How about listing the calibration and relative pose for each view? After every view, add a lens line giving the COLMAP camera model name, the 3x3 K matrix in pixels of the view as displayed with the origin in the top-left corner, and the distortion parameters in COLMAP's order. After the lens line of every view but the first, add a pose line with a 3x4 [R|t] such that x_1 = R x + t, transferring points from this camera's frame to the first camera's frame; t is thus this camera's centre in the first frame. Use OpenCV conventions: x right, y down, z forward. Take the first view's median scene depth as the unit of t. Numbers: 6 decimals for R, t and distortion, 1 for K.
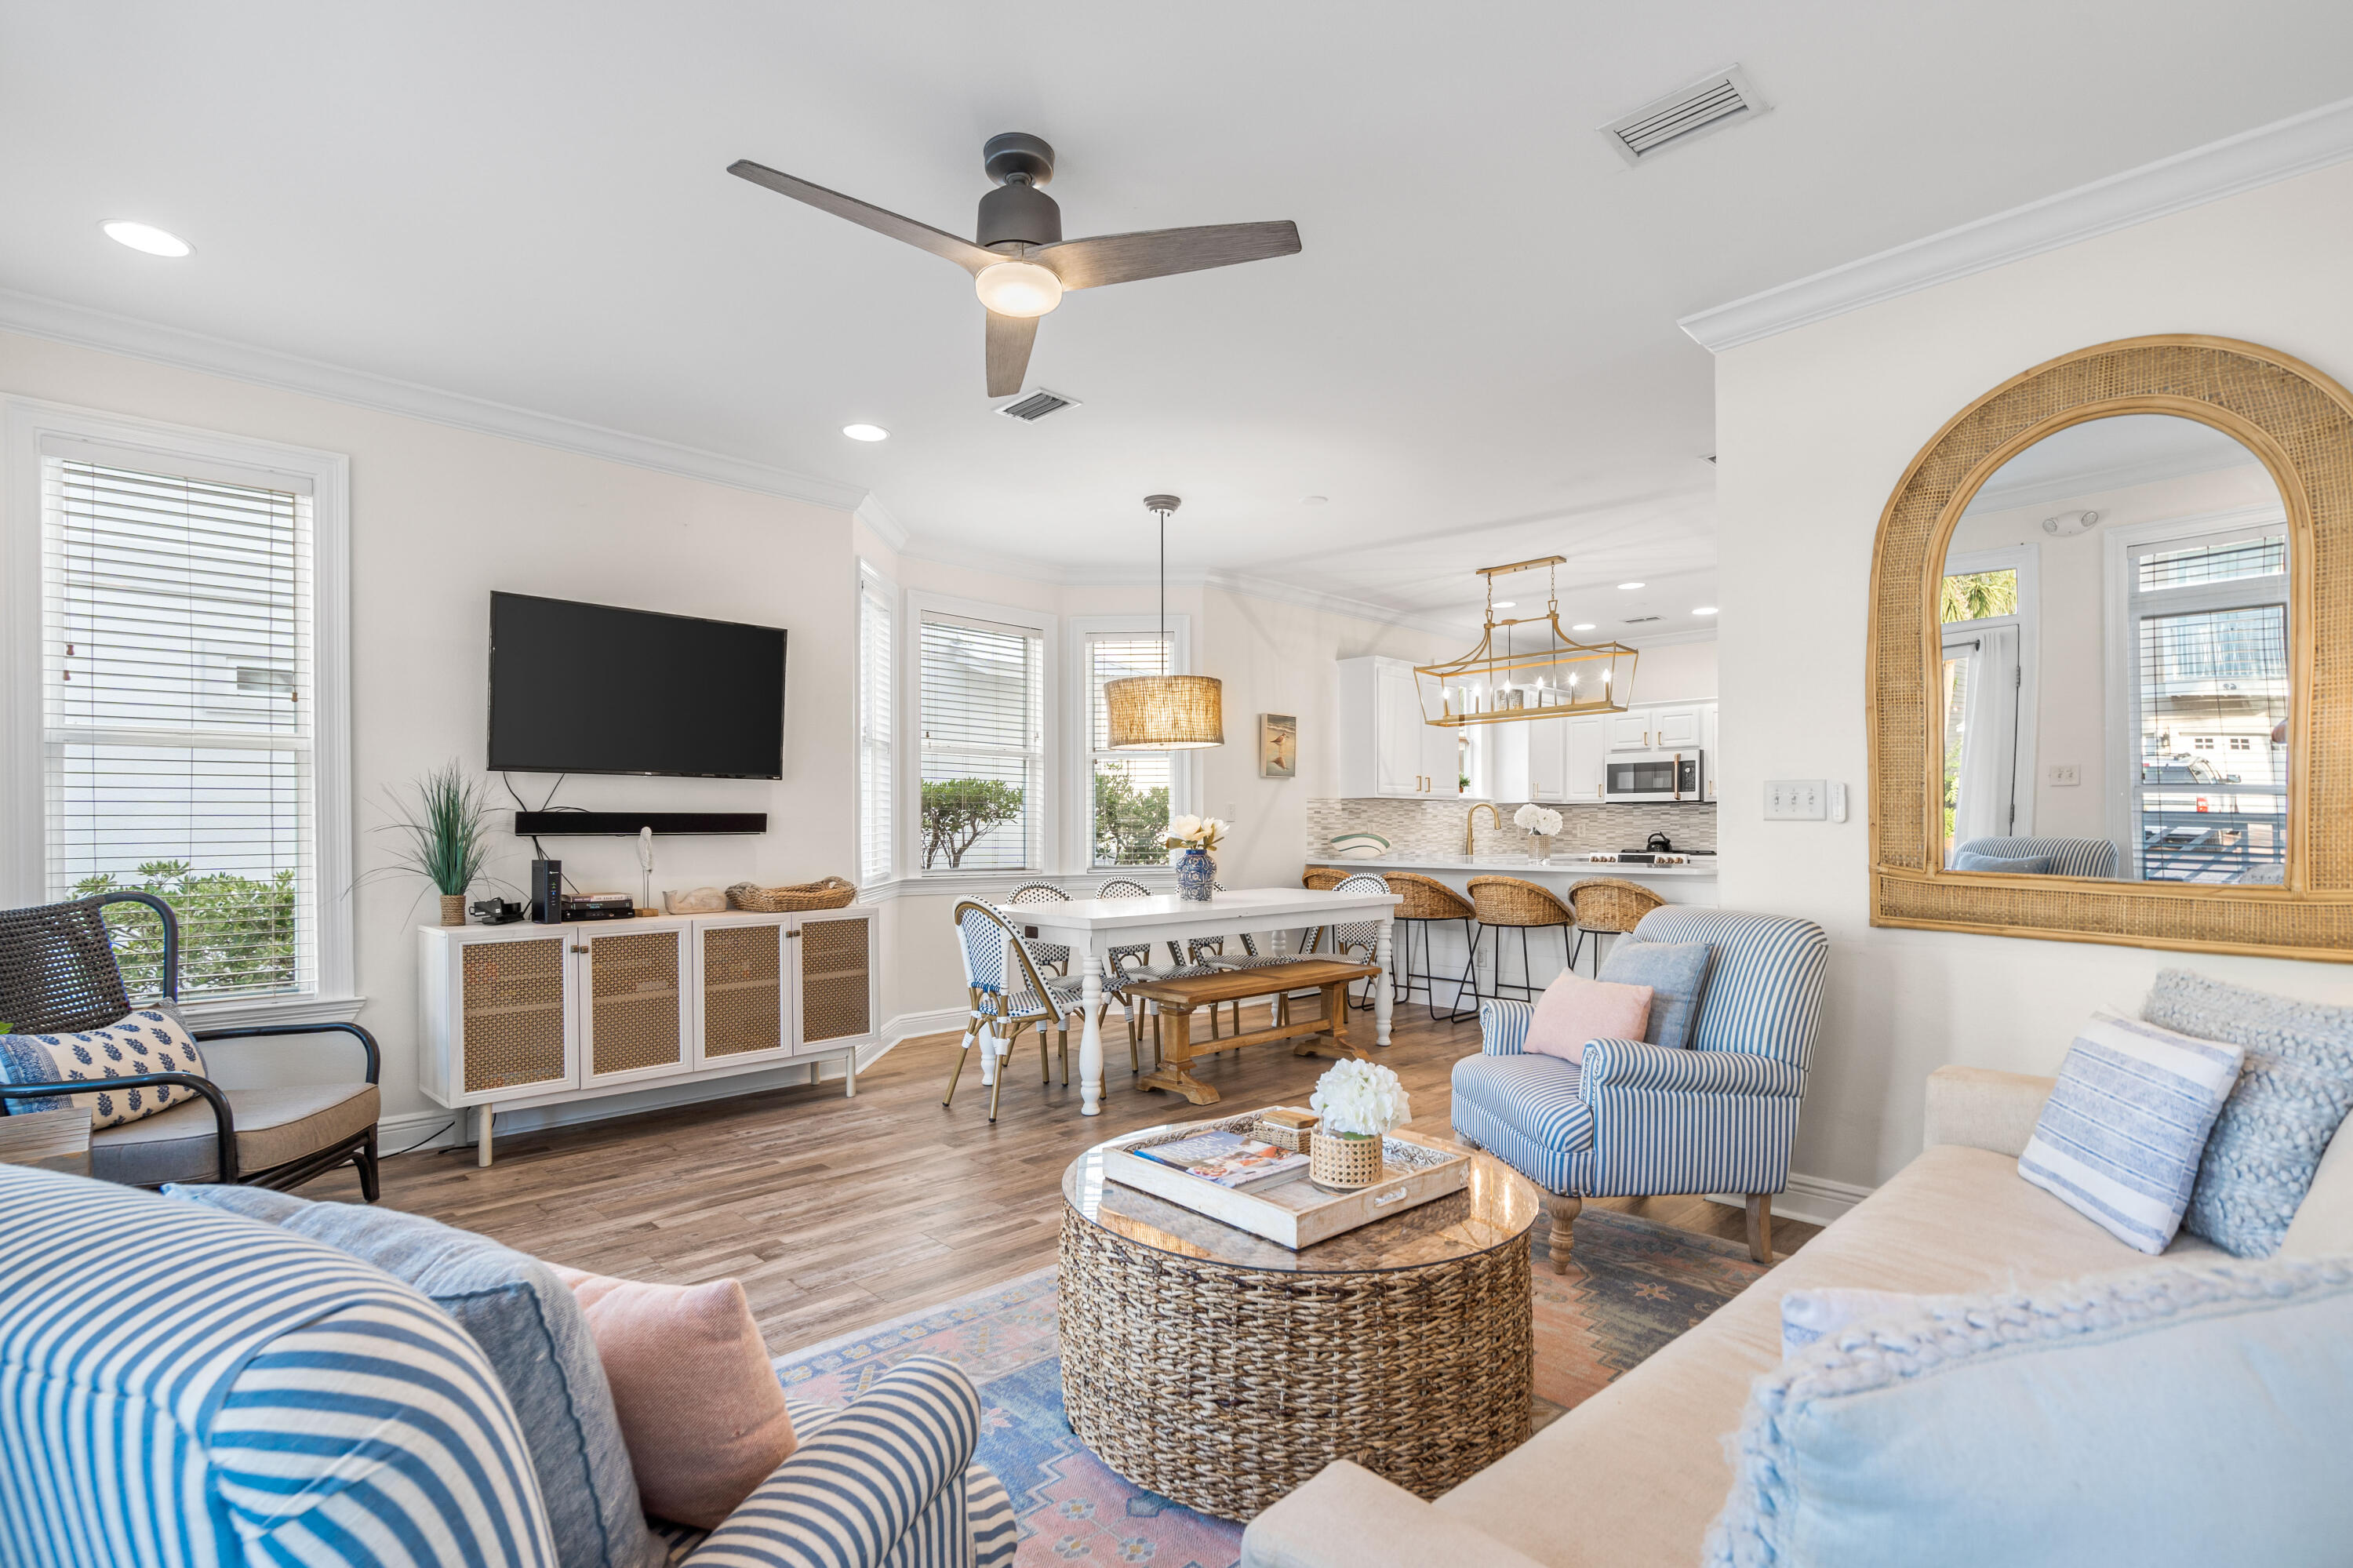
lens RADIAL K [[1105.7, 0, 1172.2], [0, 1105.7, 817.8], [0, 0, 1]] dist [-0.002206, -0.000455]
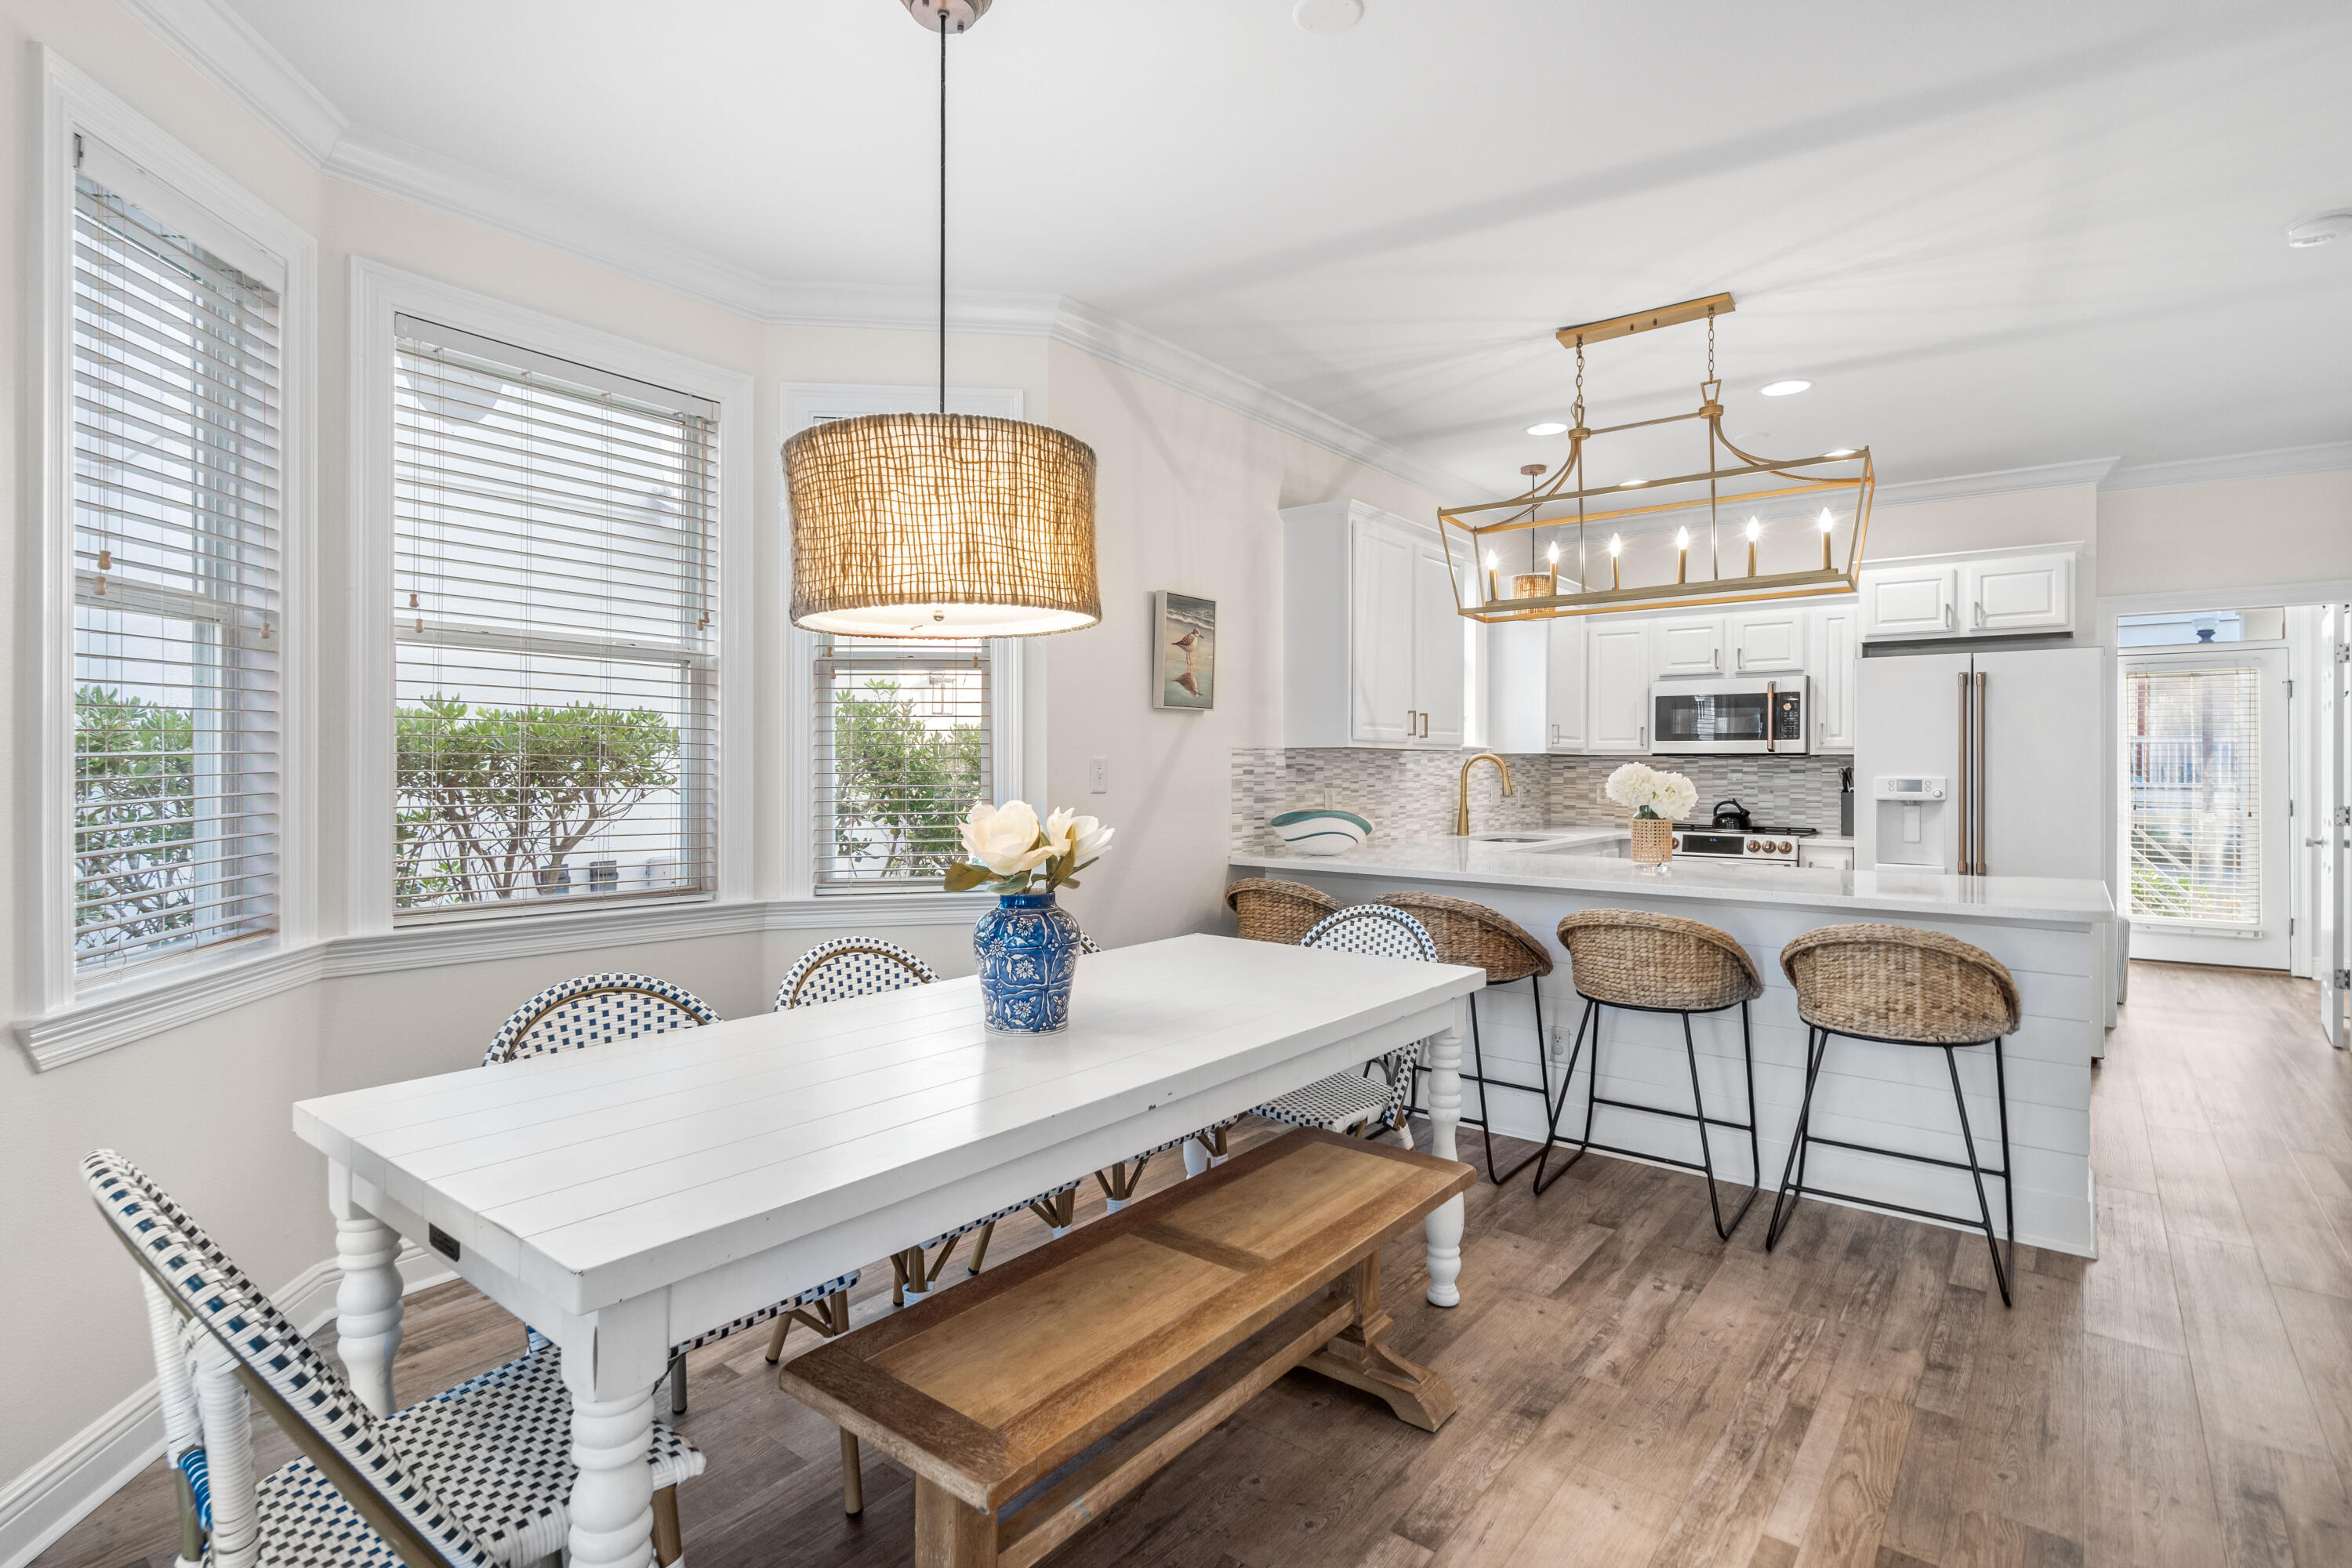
lens RADIAL K [[1155.4, 0, 1155.9], [0, 1155.4, 770.2], [0, 0, 1]] dist [-0.000208, 0.001438]
pose [[0.992500, 0.005126, 0.122138, 0.011668], [-0.006759, 0.999893, 0.012964, -0.013467], [-0.122058, -0.013692, 0.992428, 0.415325]]
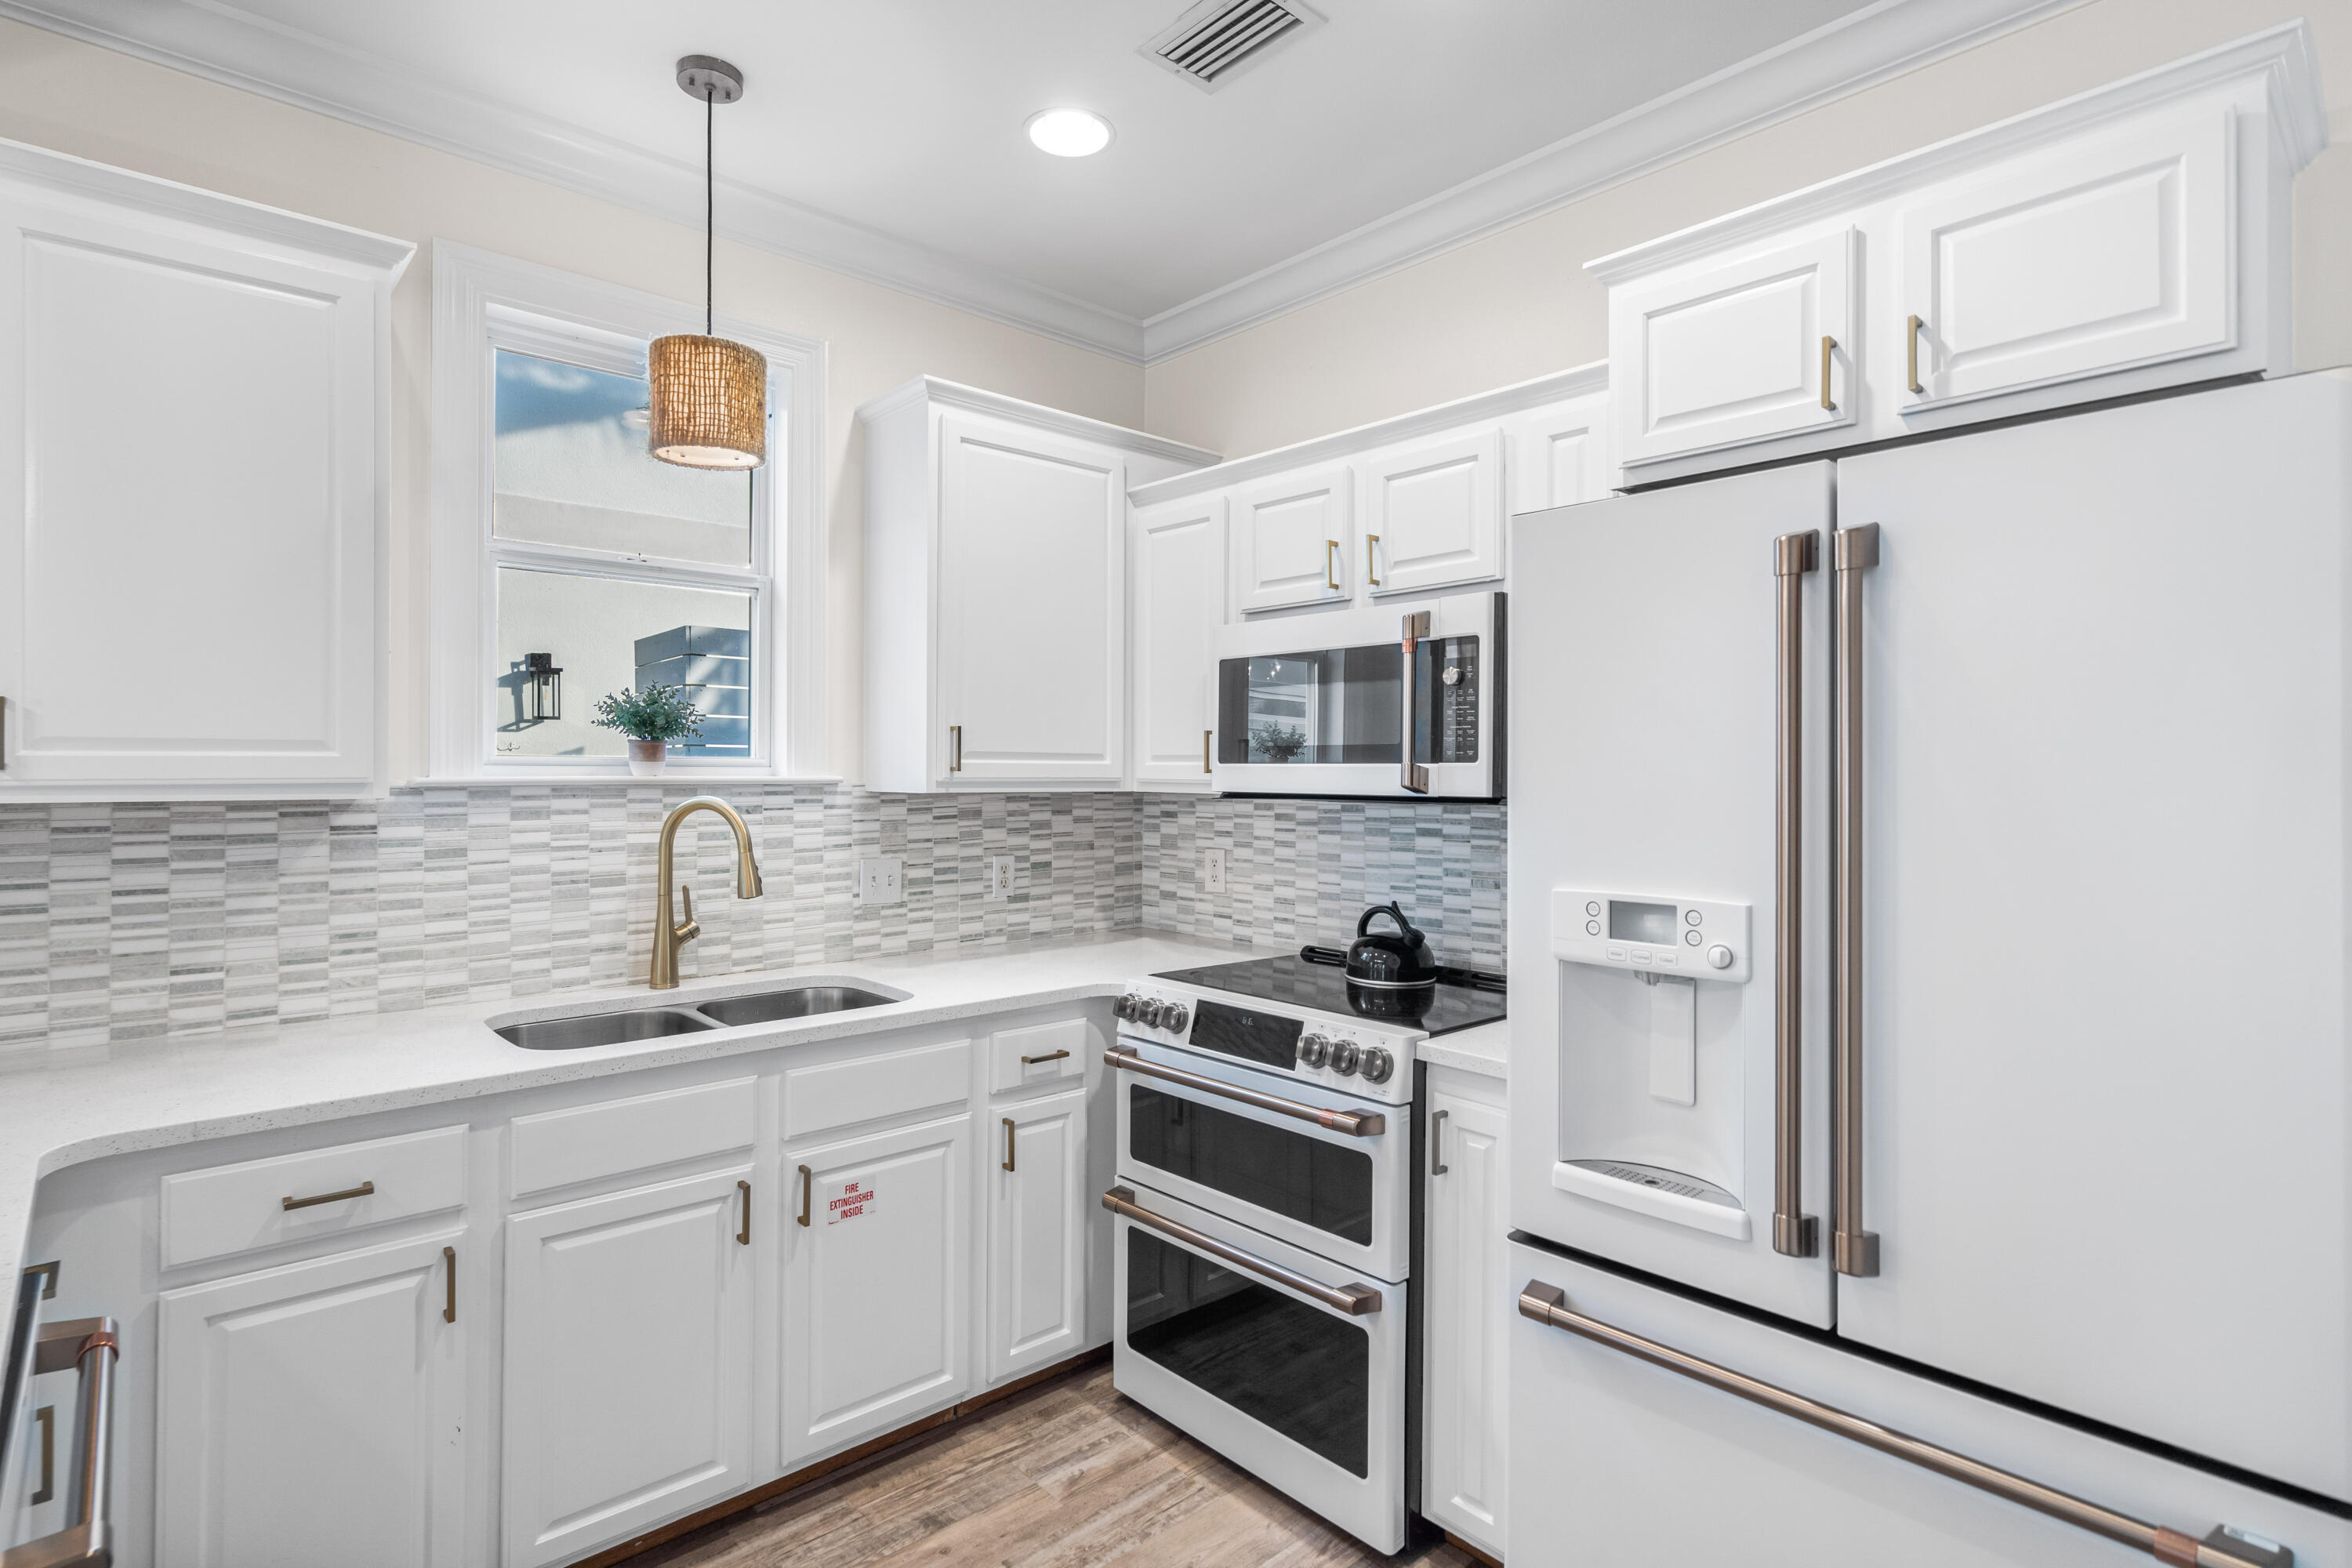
lens RADIAL K [[1155.4, 0, 1153.9], [0, 1155.4, 764.3], [0, 0, 1]] dist [-0.000208, 0.001438]
pose [[0.998435, 0.004012, -0.055783, 0.472180], [-0.003858, 0.999988, 0.002881, -0.026843], [0.055794, -0.002662, 0.998439, 0.838421]]
